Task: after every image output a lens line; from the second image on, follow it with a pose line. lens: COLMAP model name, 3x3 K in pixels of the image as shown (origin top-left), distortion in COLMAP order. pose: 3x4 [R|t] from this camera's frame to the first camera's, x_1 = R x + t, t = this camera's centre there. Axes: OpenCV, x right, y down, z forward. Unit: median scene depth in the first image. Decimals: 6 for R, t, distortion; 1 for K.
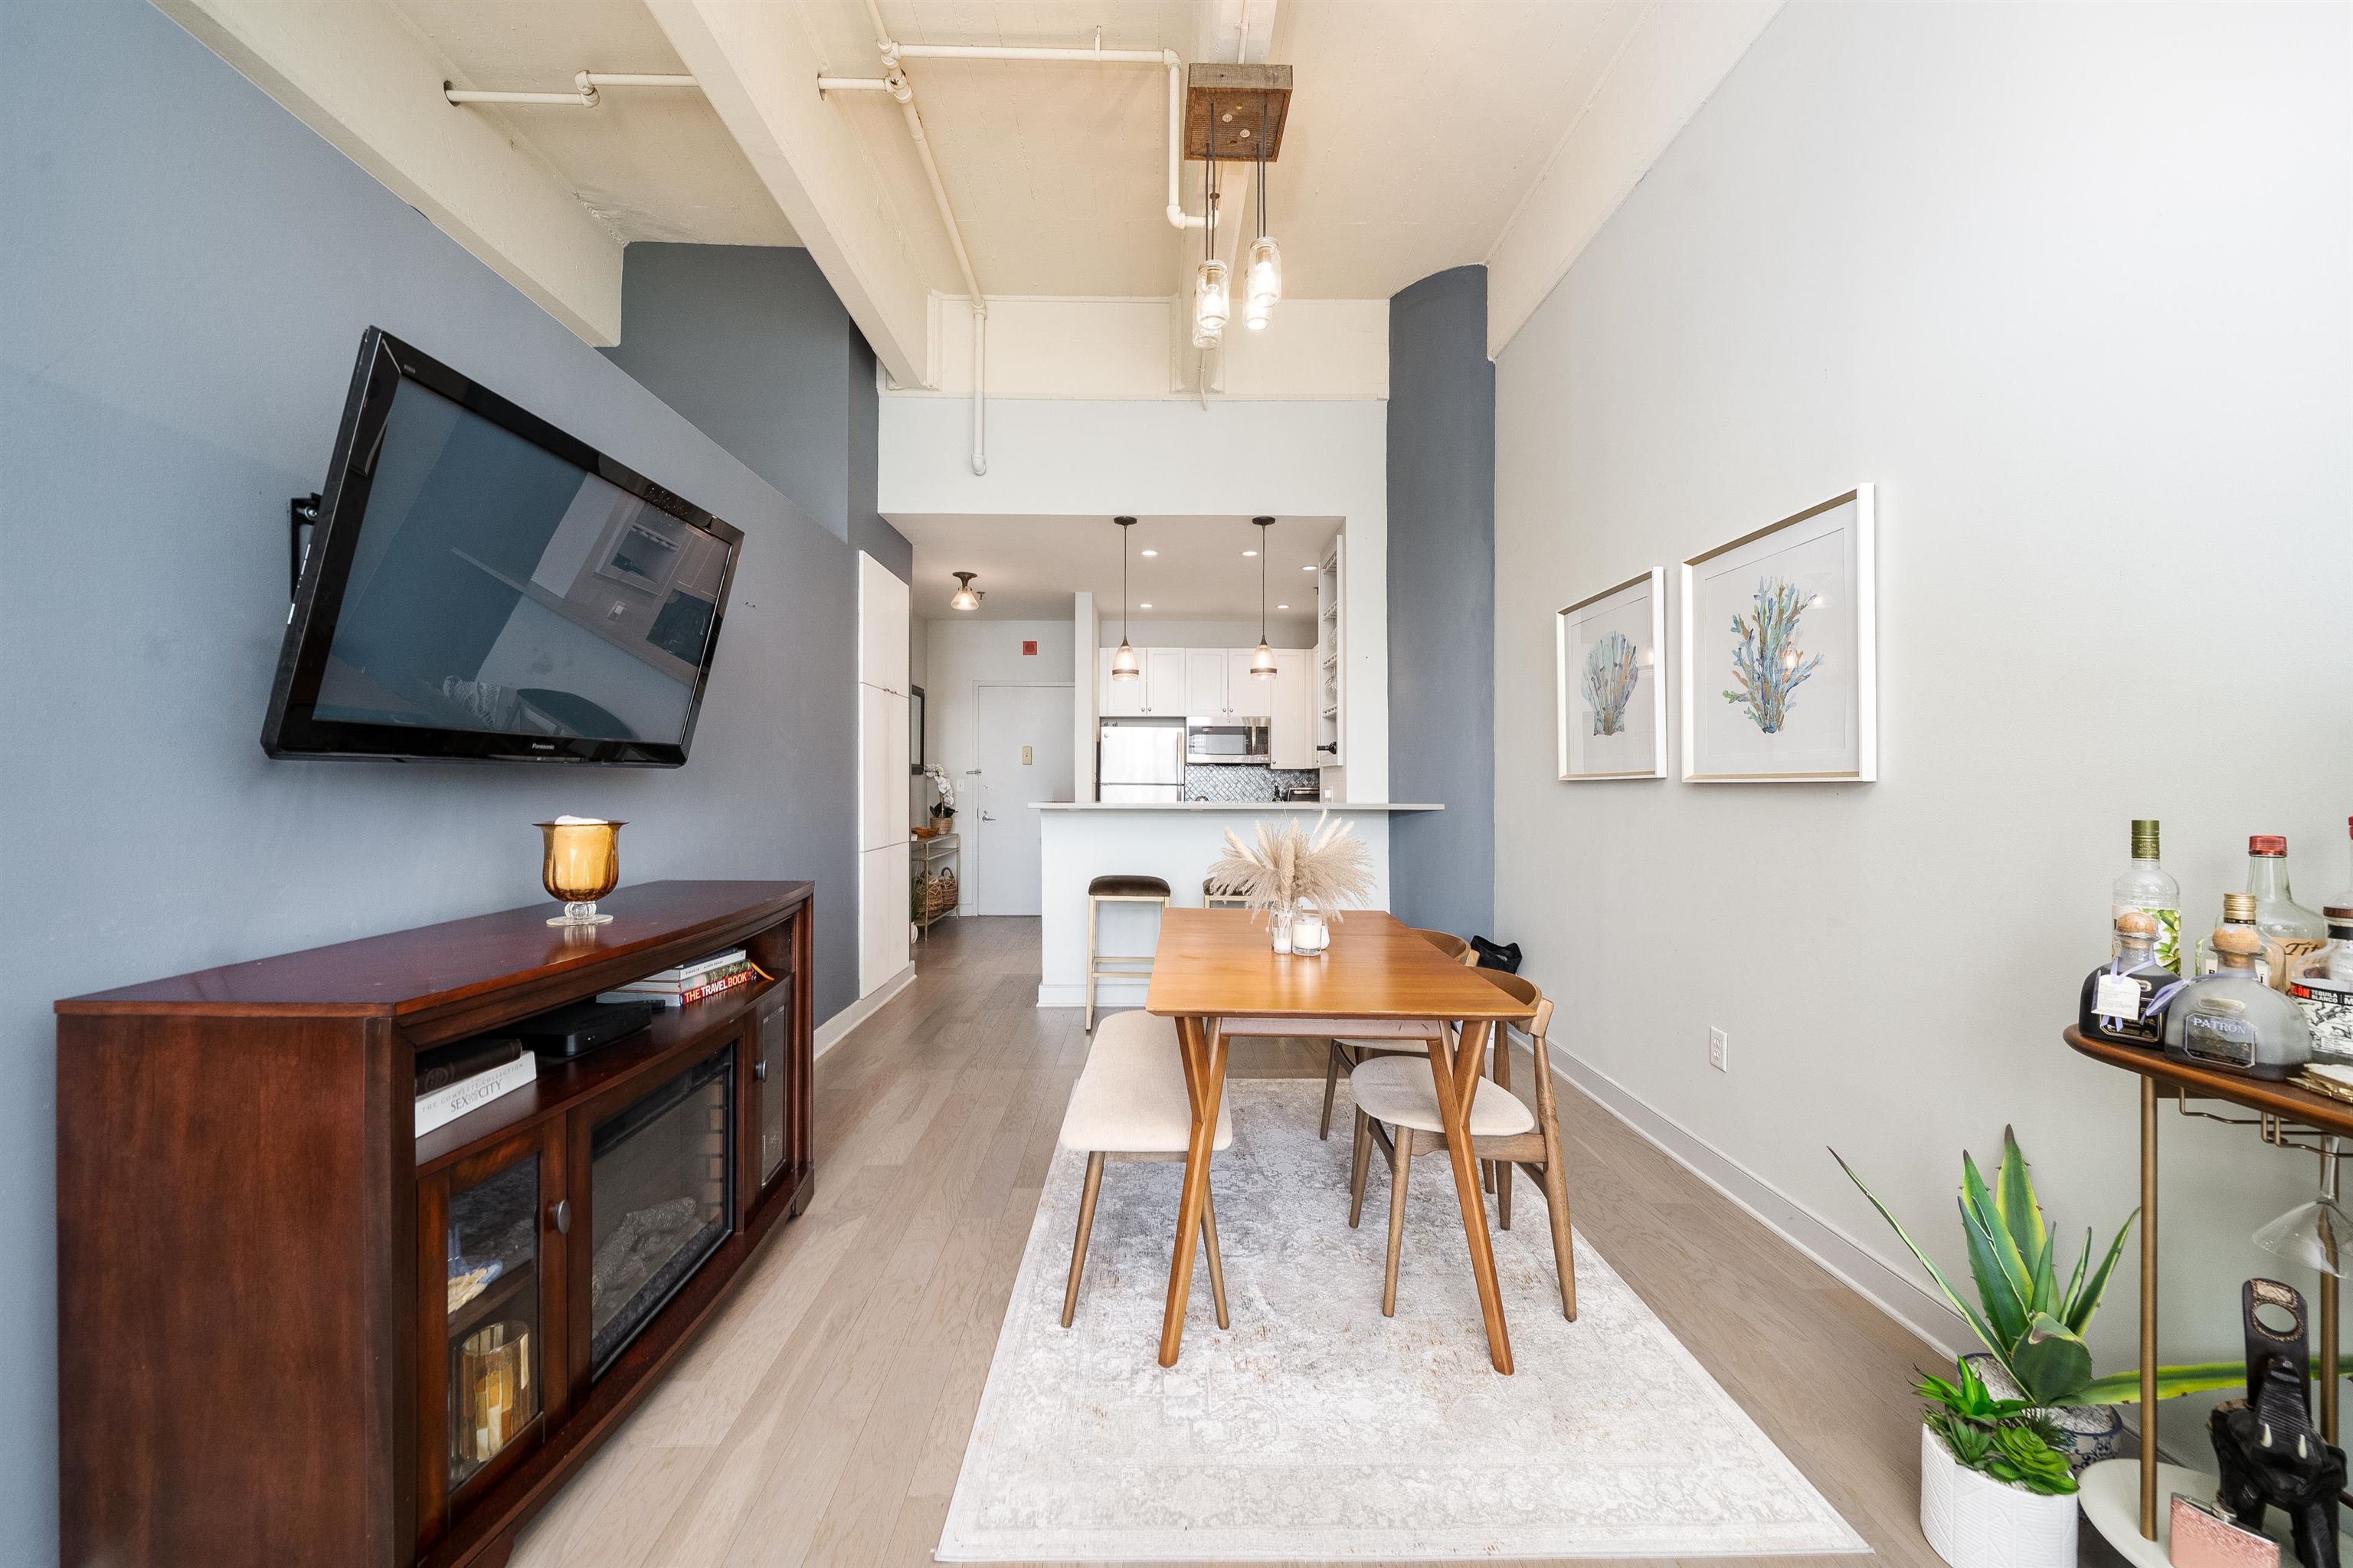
lens RADIAL K [[859.8, 0, 1172.6], [0, 859.8, 782.7], [0, 0, 1]] dist [-0.001457, -0.000183]
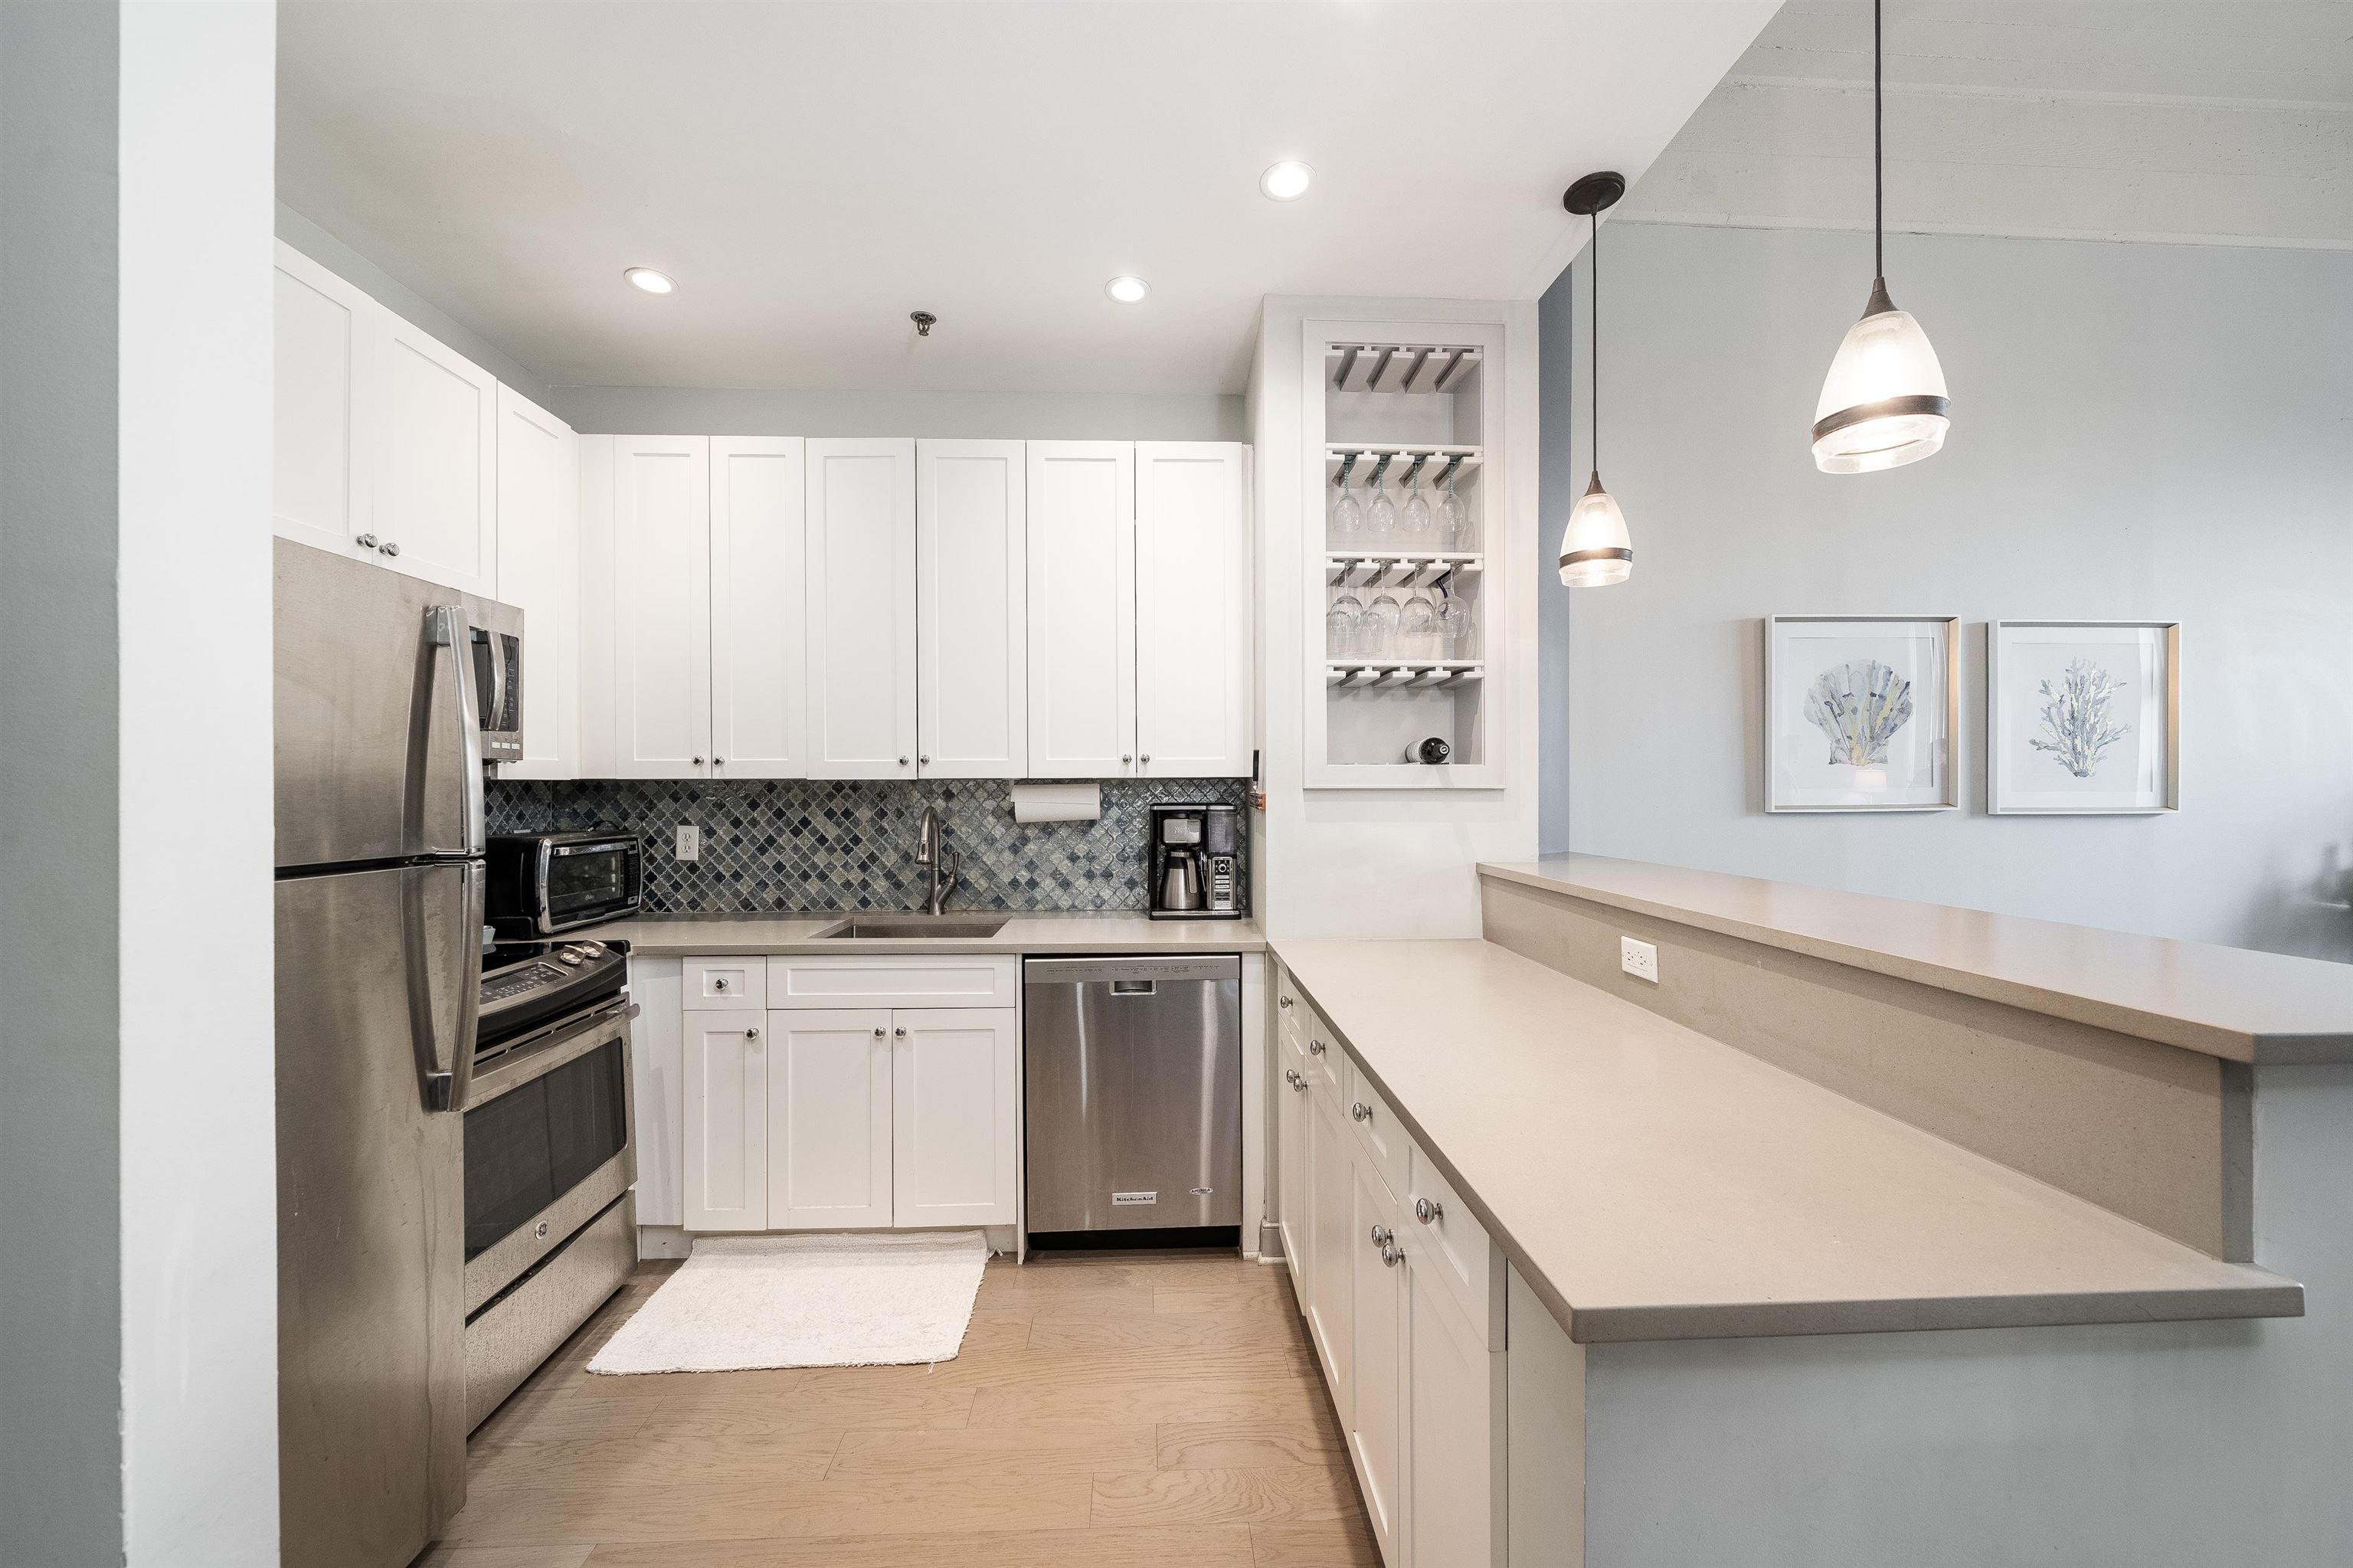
lens RADIAL K [[872.1, 0, 1177.5], [0, 872.1, 786.7], [0, 0, 1]] dist [-0.002885, -0.000299]
pose [[-0.024014, 0.000057, 0.999712, -0.475929], [0.000489, 1.000000, -0.000046, -0.034094], [-0.999711, 0.000488, -0.024014, 1.892043]]
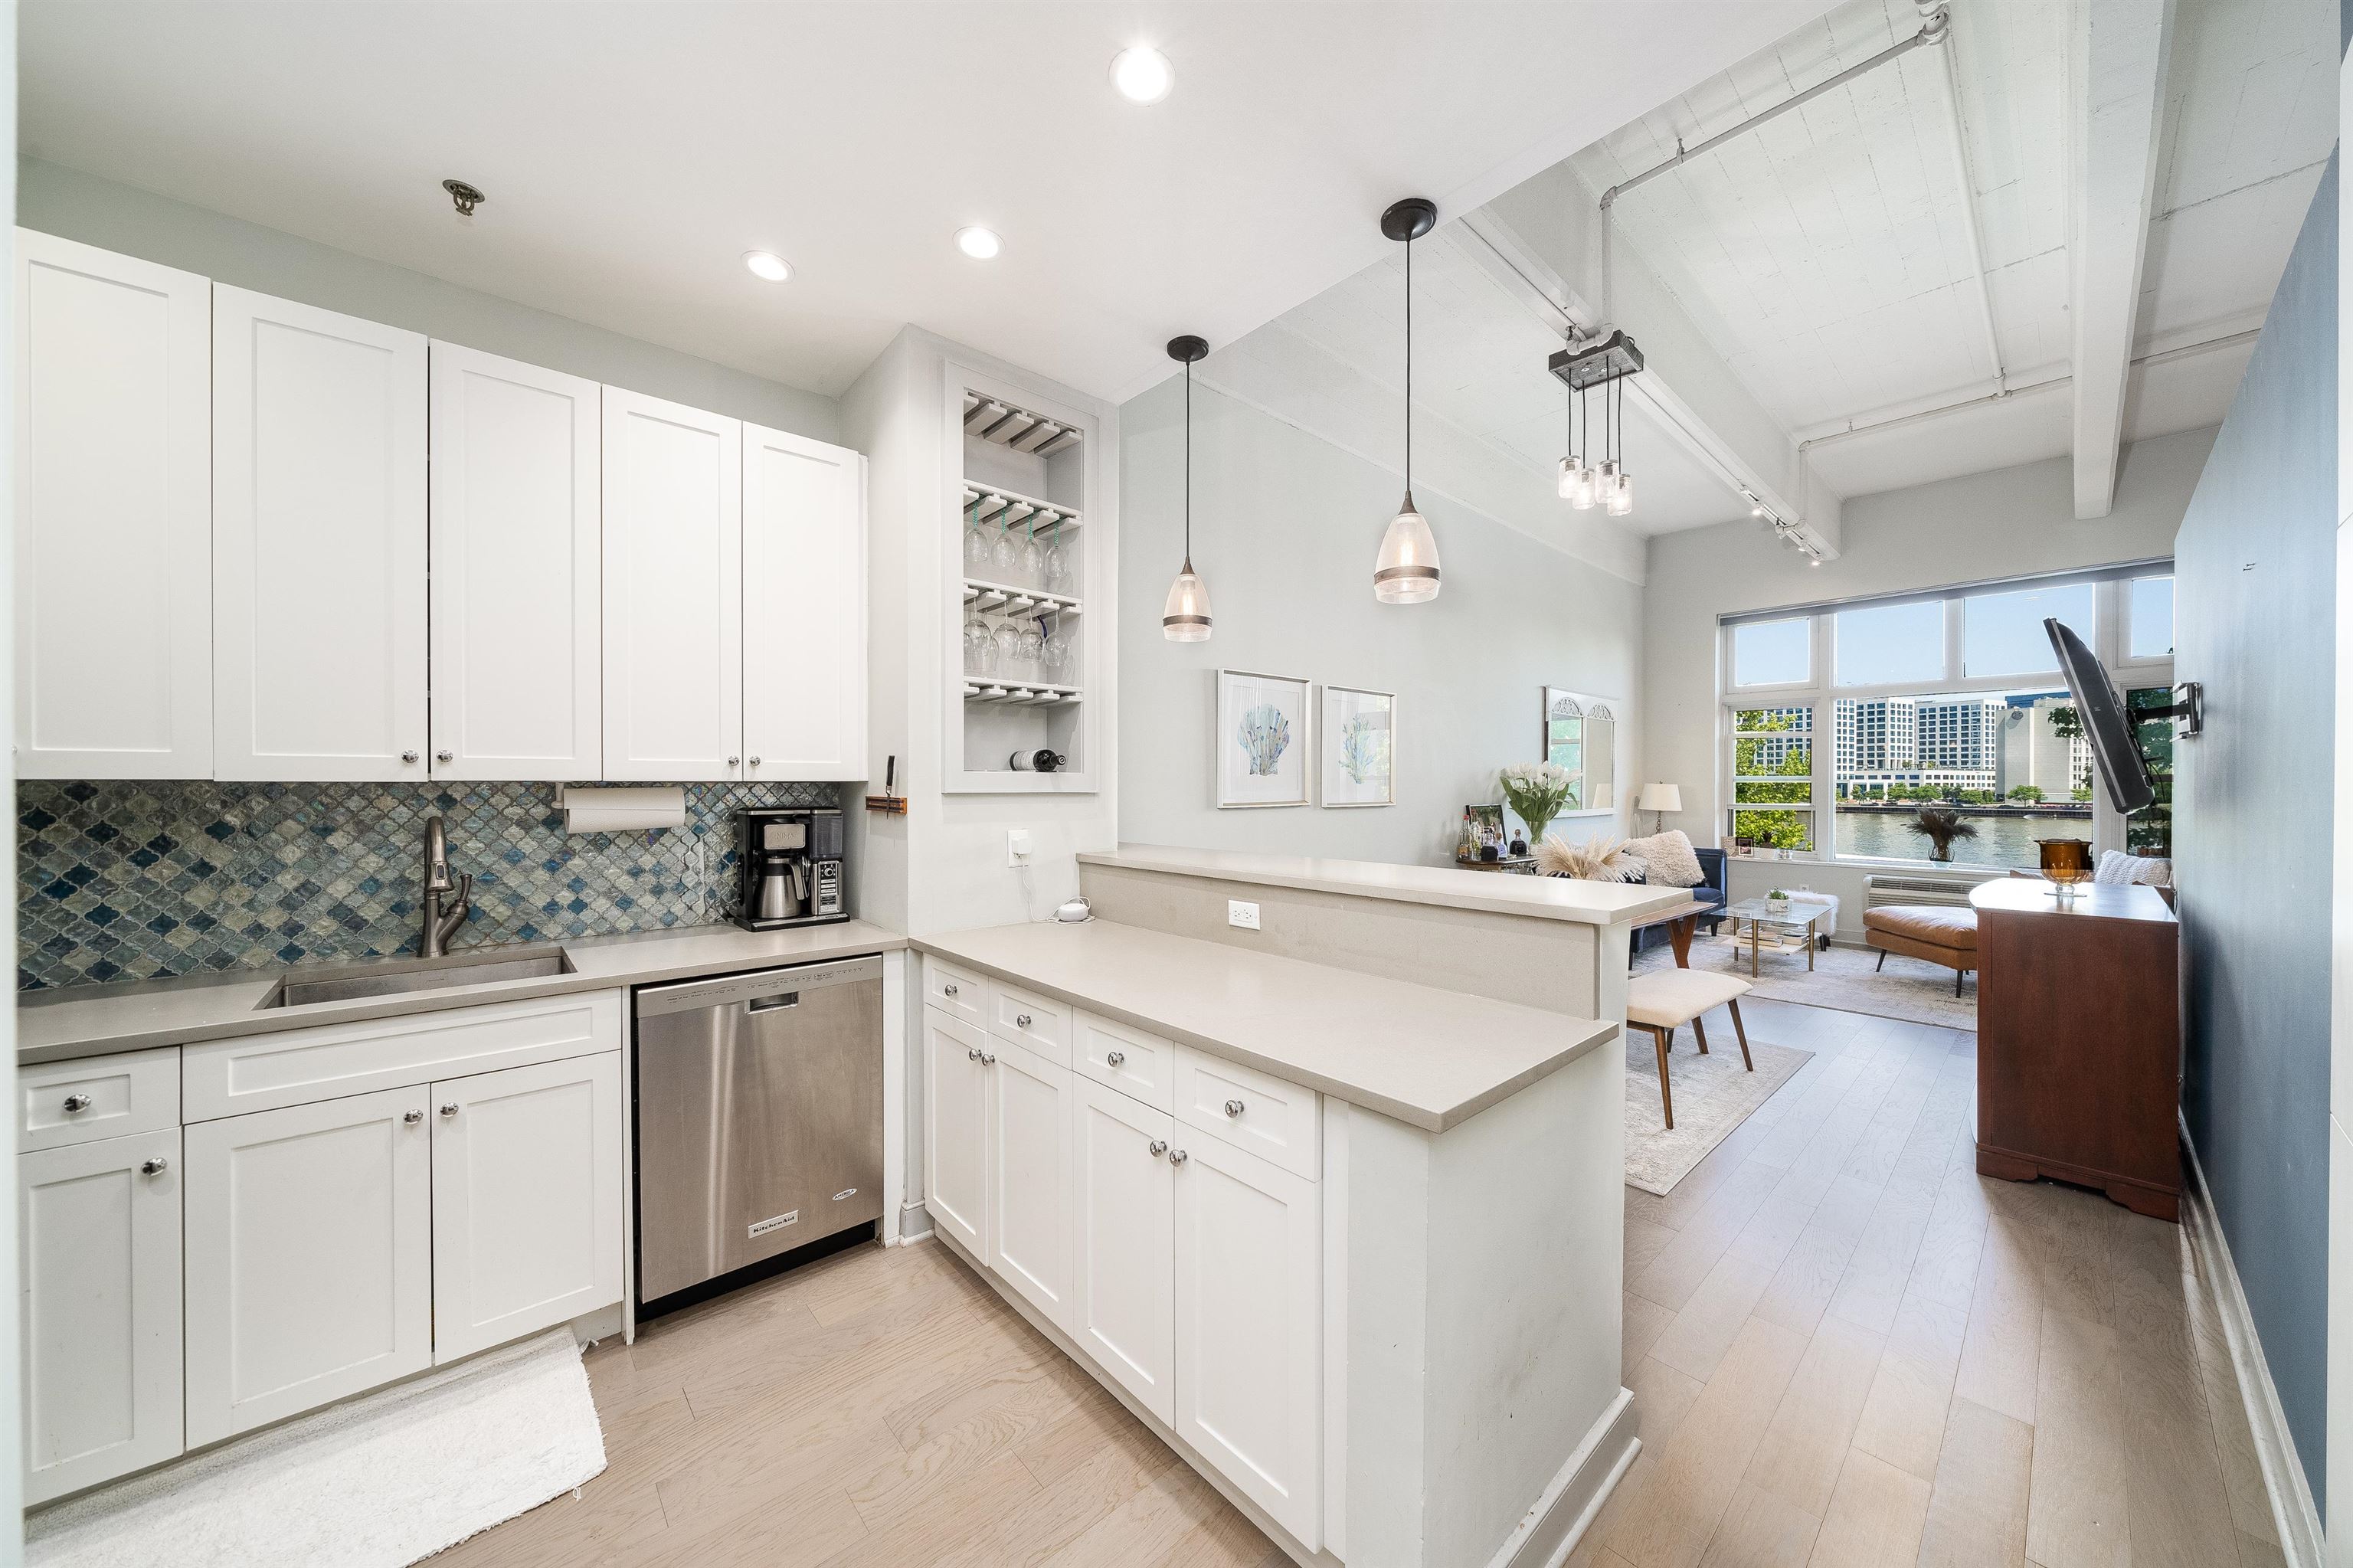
lens RADIAL K [[811.2, 0, 1178.4], [0, 811.2, 786.0], [0, 0, 1]] dist [-0.006309, 0.000078]
pose [[-0.652995, -0.001584, 0.757360, -0.441948], [-0.002439, 0.999997, -0.000012, -0.039838], [-0.757358, -0.001855, -0.652997, 2.101405]]
